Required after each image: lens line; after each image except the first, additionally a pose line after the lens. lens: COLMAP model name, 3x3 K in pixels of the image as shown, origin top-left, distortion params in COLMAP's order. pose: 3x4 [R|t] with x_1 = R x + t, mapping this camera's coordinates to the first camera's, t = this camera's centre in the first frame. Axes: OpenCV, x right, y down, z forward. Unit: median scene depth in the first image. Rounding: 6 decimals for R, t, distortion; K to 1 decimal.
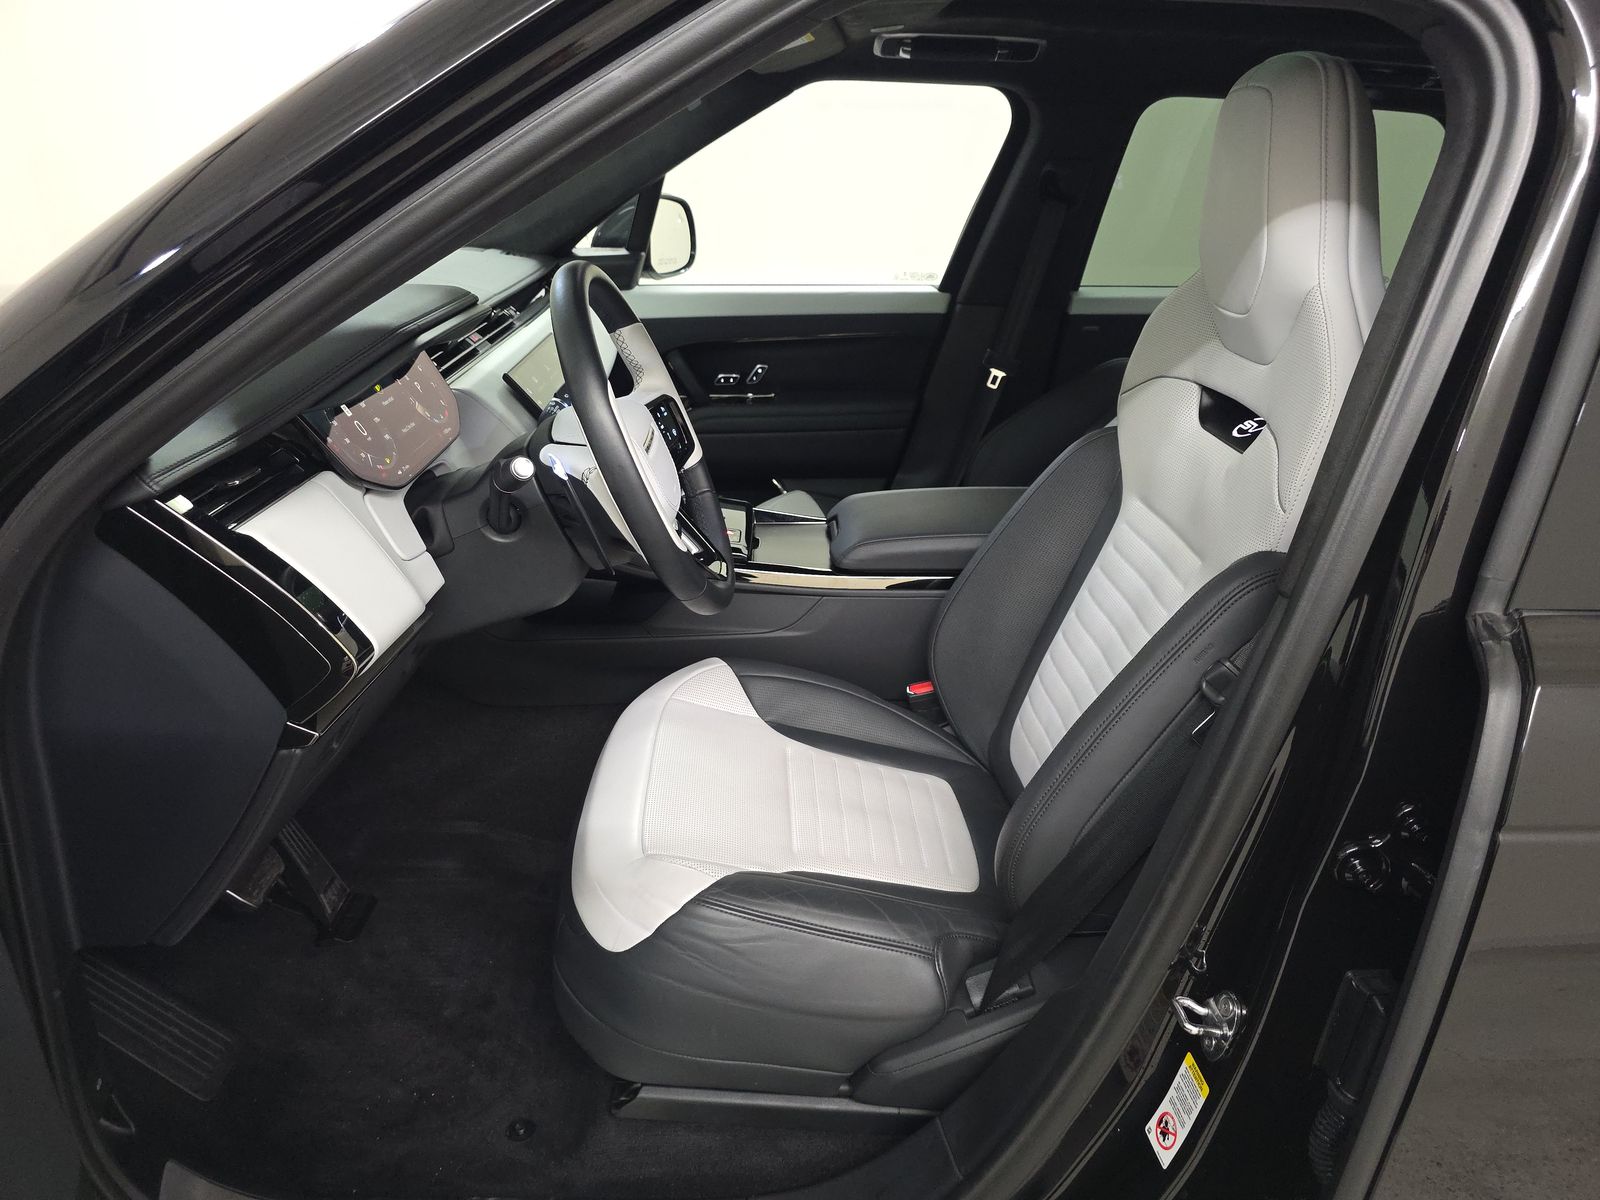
lens RADIAL K [[1071.9, 0, 773.9], [0, 1071.9, 608.3], [0, 0, 1]] dist [0.062908, -0.042673]
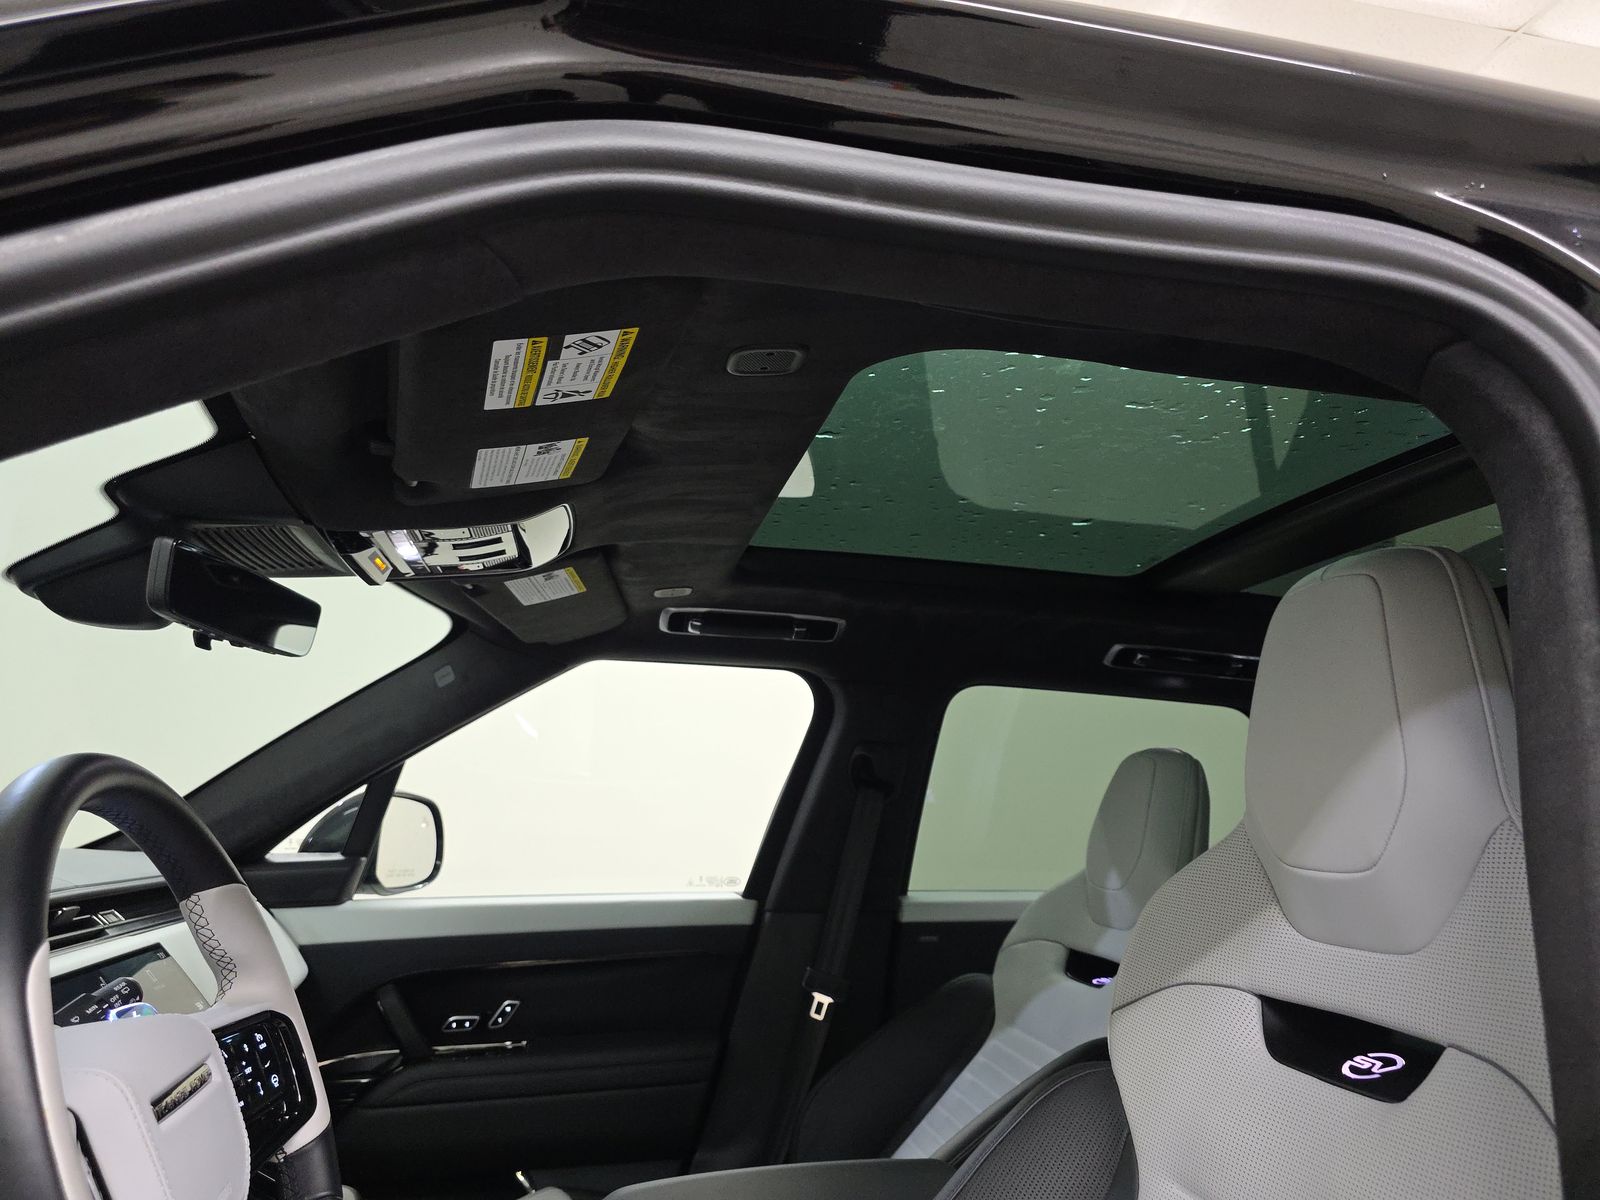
lens RADIAL K [[1084.4, 0, 819.1], [0, 1084.4, 600.3], [0, 0, 1]] dist [0.055024, -0.073787]
pose [[0.977176, 0.045529, 0.207495, 0.028558], [0.079900, 0.826268, -0.557582, -0.016989], [-0.196833, 0.561434, 0.803771, 0.203527]]
